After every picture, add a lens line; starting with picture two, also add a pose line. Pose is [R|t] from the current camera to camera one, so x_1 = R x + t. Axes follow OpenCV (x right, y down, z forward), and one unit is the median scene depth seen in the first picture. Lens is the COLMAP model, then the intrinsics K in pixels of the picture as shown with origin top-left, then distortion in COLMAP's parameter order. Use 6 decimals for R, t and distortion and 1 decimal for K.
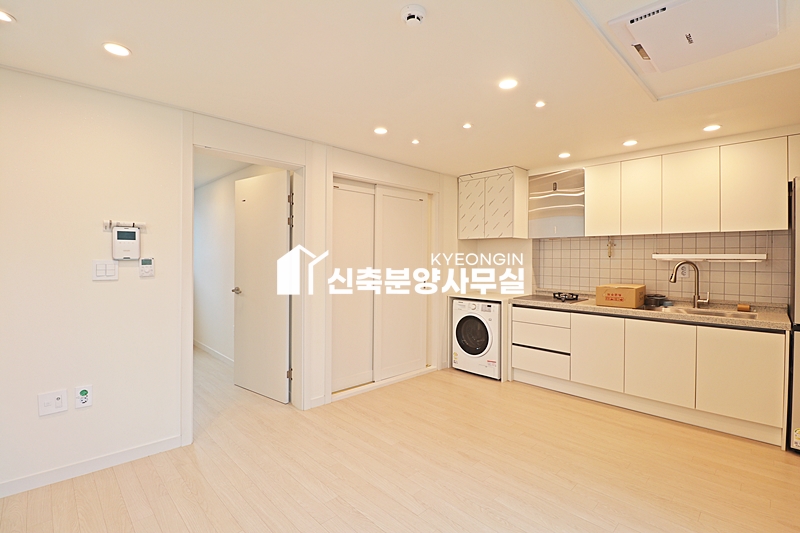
lens RADIAL K [[372.8, 0, 401.2], [0, 372.8, 259.2], [0, 0, 1]] dist [0.004182, -0.012652]
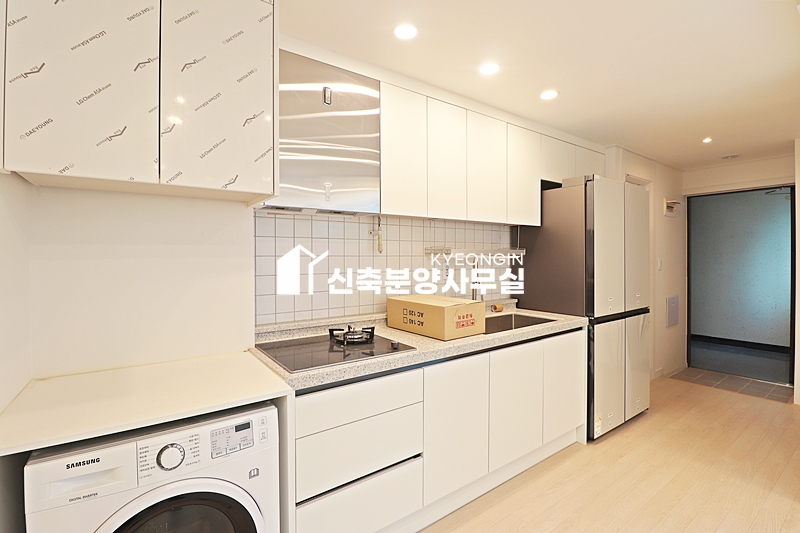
lens RADIAL K [[372.8, 0, 401.2], [0, 372.8, 259.2], [0, 0, 1]] dist [0.004182, -0.012652]
pose [[0.152306, -0.015390, 0.988214, -0.024593], [0.007280, 0.999869, 0.014449, -0.004487], [-0.988307, 0.004993, 0.152398, 0.954789]]
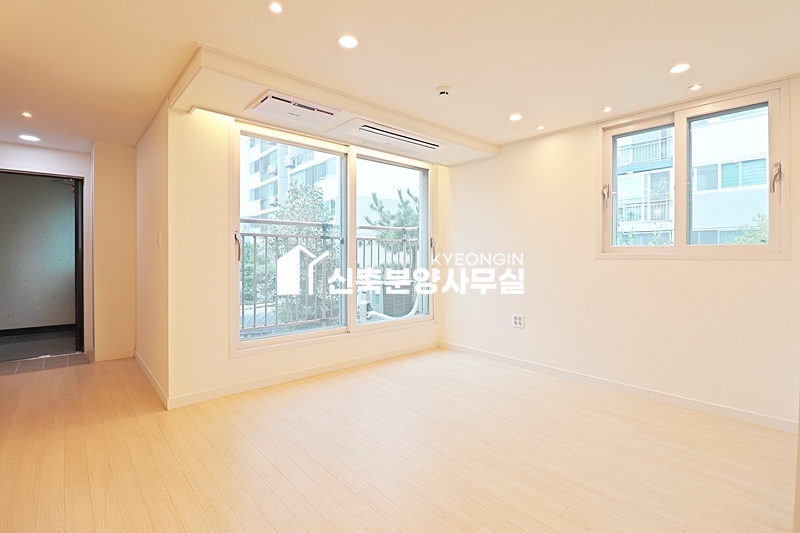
lens RADIAL K [[372.8, 0, 401.2], [0, 372.8, 259.2], [0, 0, 1]] dist [0.004182, -0.012652]
pose [[-0.998972, -0.011326, 0.043888, 0.062819], [-0.010513, 0.999770, 0.018696, 0.038116], [-0.044090, 0.018216, -0.998861, 1.186735]]
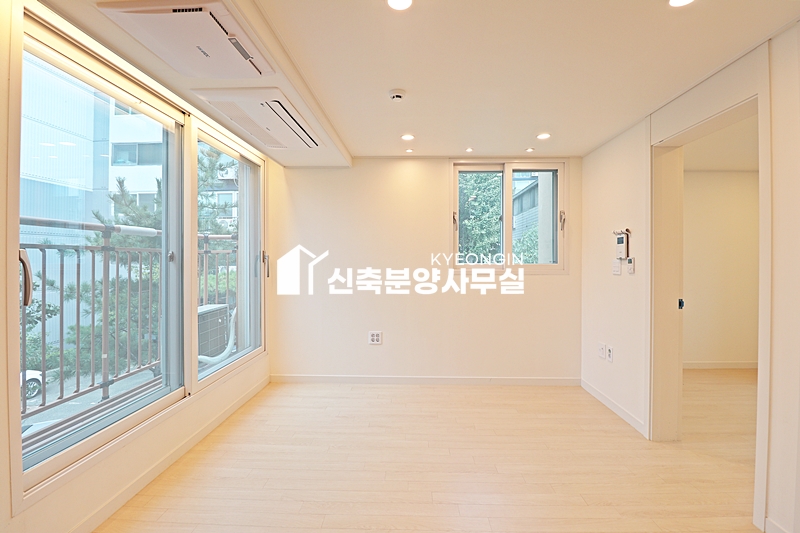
lens RADIAL K [[372.8, 0, 401.2], [0, 372.8, 259.2], [0, 0, 1]] dist [0.004182, -0.012652]
pose [[-0.719683, -0.008494, -0.694250, 0.463205], [-0.012059, 0.999927, 0.000266, 0.006445], [0.694198, 0.008563, -0.719733, 0.917358]]
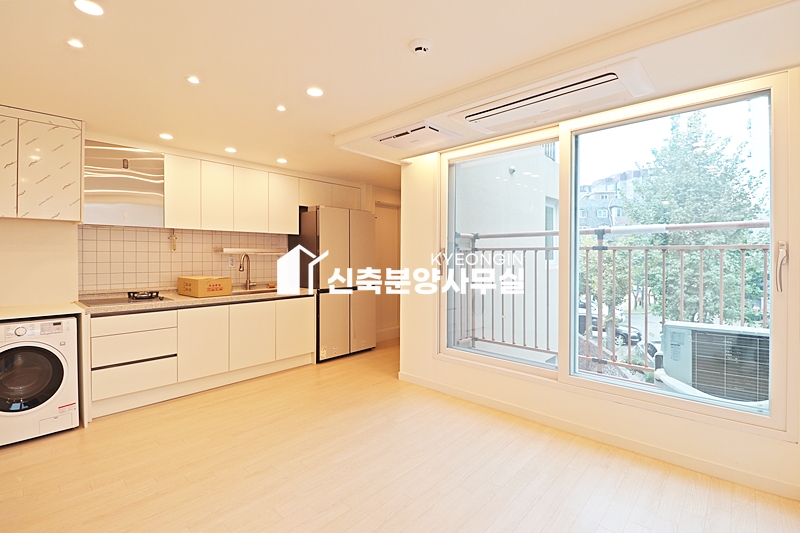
lens RADIAL K [[376.0, 0, 402.0], [0, 376.0, 259.2], [0, 0, 1]] dist [0.003539, -0.014214]
pose [[-0.054599, -0.015365, 0.998390, -0.509959], [0.002357, 0.999877, 0.015517, 0.004093], [-0.998506, 0.003200, -0.054556, 0.491743]]
